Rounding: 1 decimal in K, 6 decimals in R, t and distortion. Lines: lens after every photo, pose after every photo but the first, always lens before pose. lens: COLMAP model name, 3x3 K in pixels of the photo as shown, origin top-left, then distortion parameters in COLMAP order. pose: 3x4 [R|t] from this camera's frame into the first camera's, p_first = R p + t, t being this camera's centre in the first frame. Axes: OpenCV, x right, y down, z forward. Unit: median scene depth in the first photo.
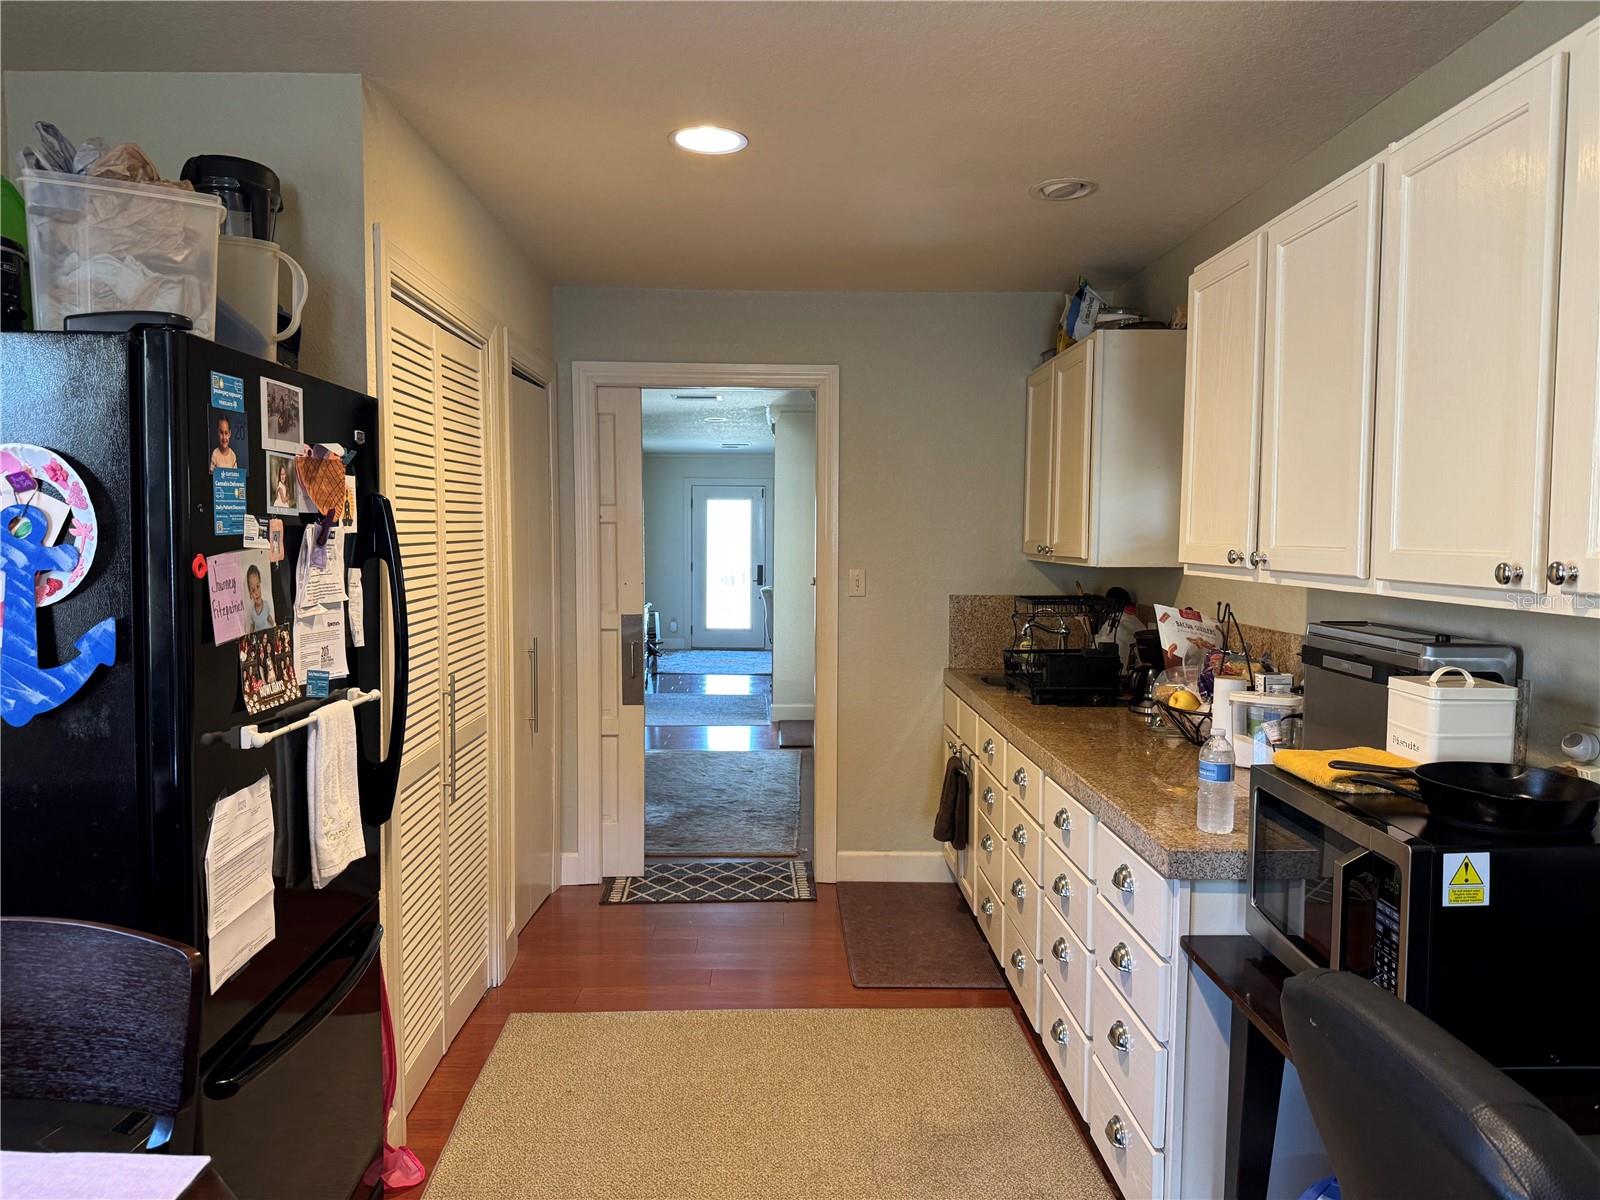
lens RADIAL K [[1107.9, 0, 786.5], [0, 1107.9, 602.2], [0, 0, 1]] dist [0.114406, -0.219609]
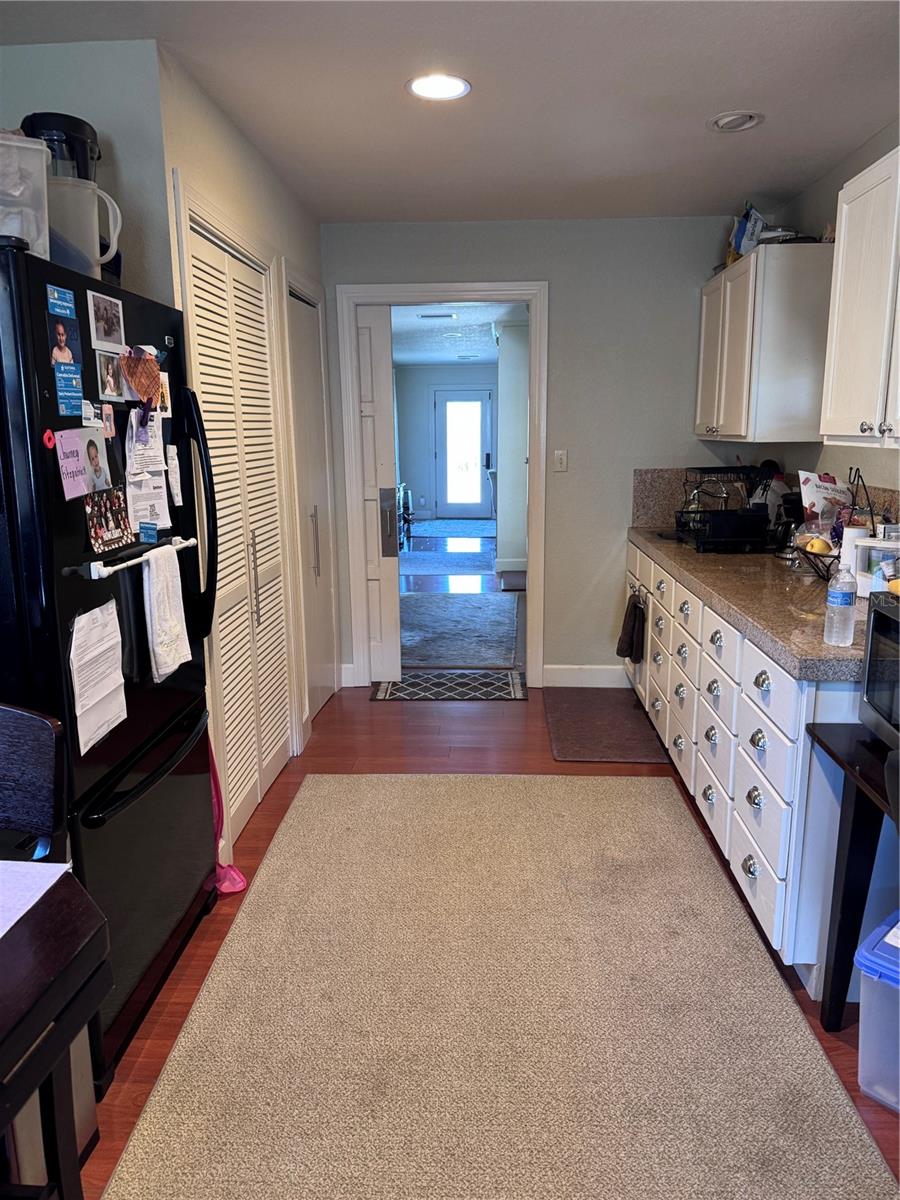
lens RADIAL K [[830.9, 0, 450.0], [0, 830.9, 600.0], [0, 0, 1]] dist [0.114406, -0.219609]
pose [[0.997434, -0.000653, -0.071596, 0.008545], [0.010438, 0.990602, 0.136378, 0.015479], [0.070834, -0.136775, 0.988066, 0.023674]]
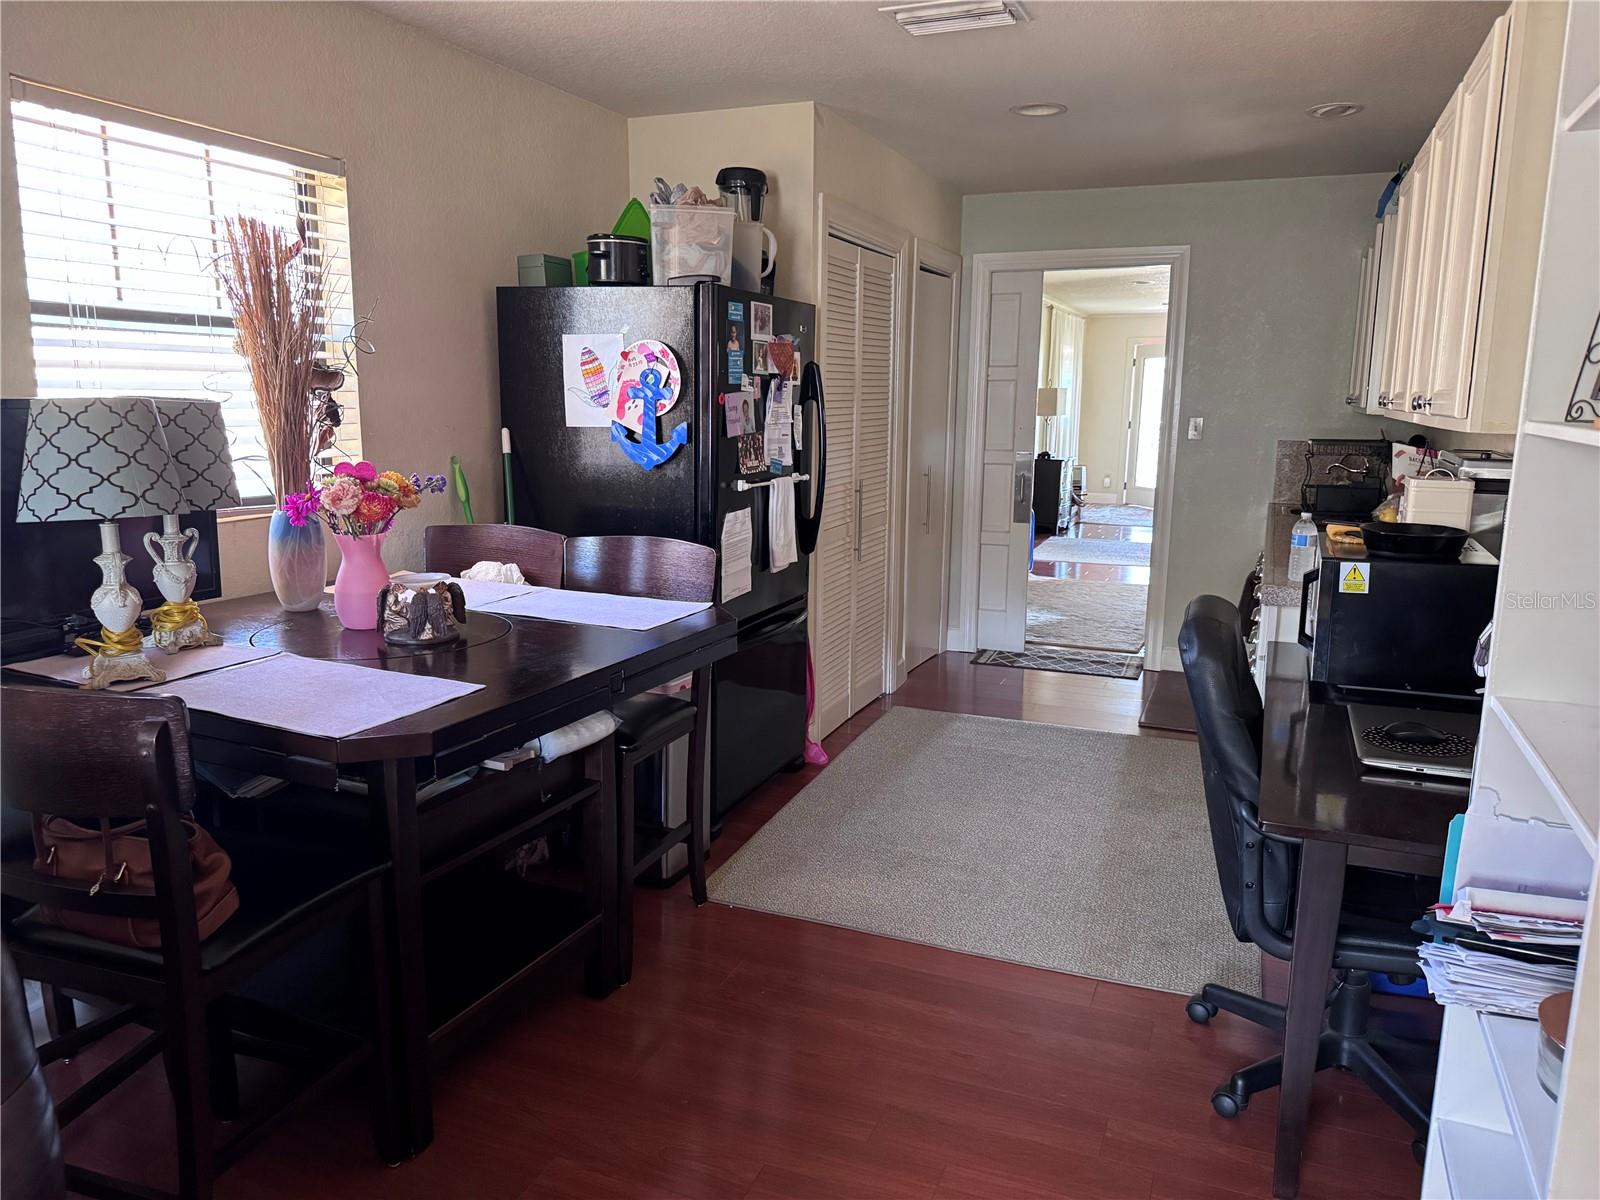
lens RADIAL K [[1126.6, 0, 800.0], [0, 1126.6, 600.0], [0, 0, 1]] dist [0.114176, -0.116626]
pose [[0.918001, 0.077089, -0.389014, 0.294063], [-0.031591, 0.992023, 0.122036, 0.049765], [0.395319, -0.099739, 0.913113, -0.578225]]
